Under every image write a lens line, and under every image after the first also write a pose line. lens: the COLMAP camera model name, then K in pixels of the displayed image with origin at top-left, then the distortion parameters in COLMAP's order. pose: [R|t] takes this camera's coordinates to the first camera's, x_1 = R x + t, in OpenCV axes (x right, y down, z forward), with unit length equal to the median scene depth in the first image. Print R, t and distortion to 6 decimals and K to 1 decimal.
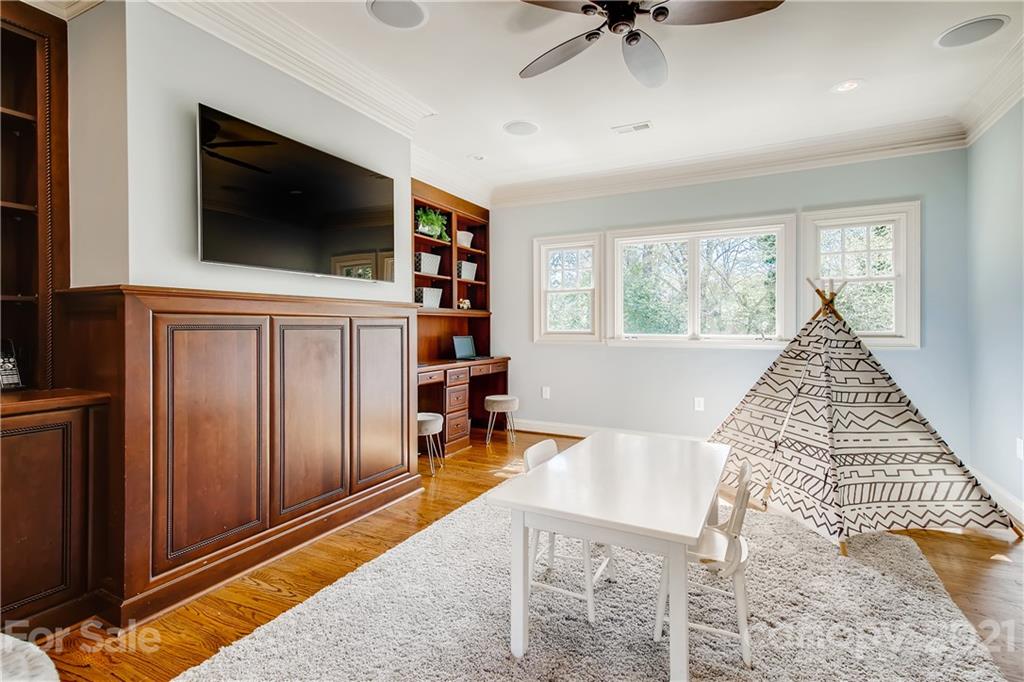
lens RADIAL K [[483.2, 0, 516.3], [0, 483.2, 331.3], [0, 0, 1]] dist [0.024898, -0.006365]
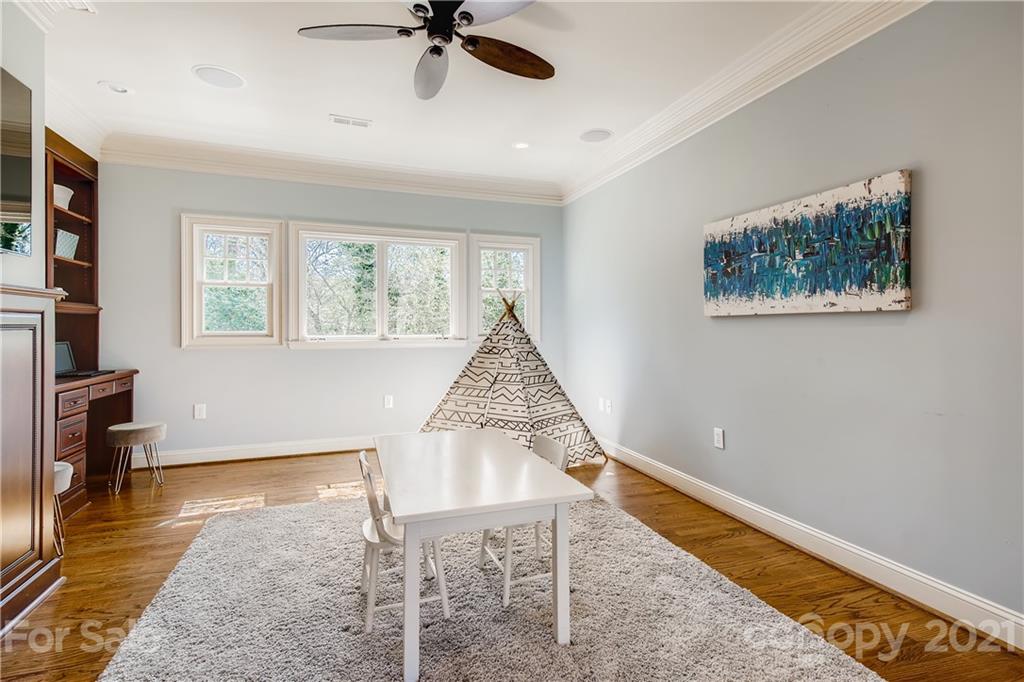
lens RADIAL K [[483.2, 0, 533.5], [0, 483.2, 327.0], [0, 0, 1]] dist [0.024898, -0.006365]
pose [[0.678990, 0.000524, 0.734147, -0.252476], [0.008274, 0.999931, -0.008366, 0.000654], [-0.734101, 0.011754, 0.678939, 0.093810]]
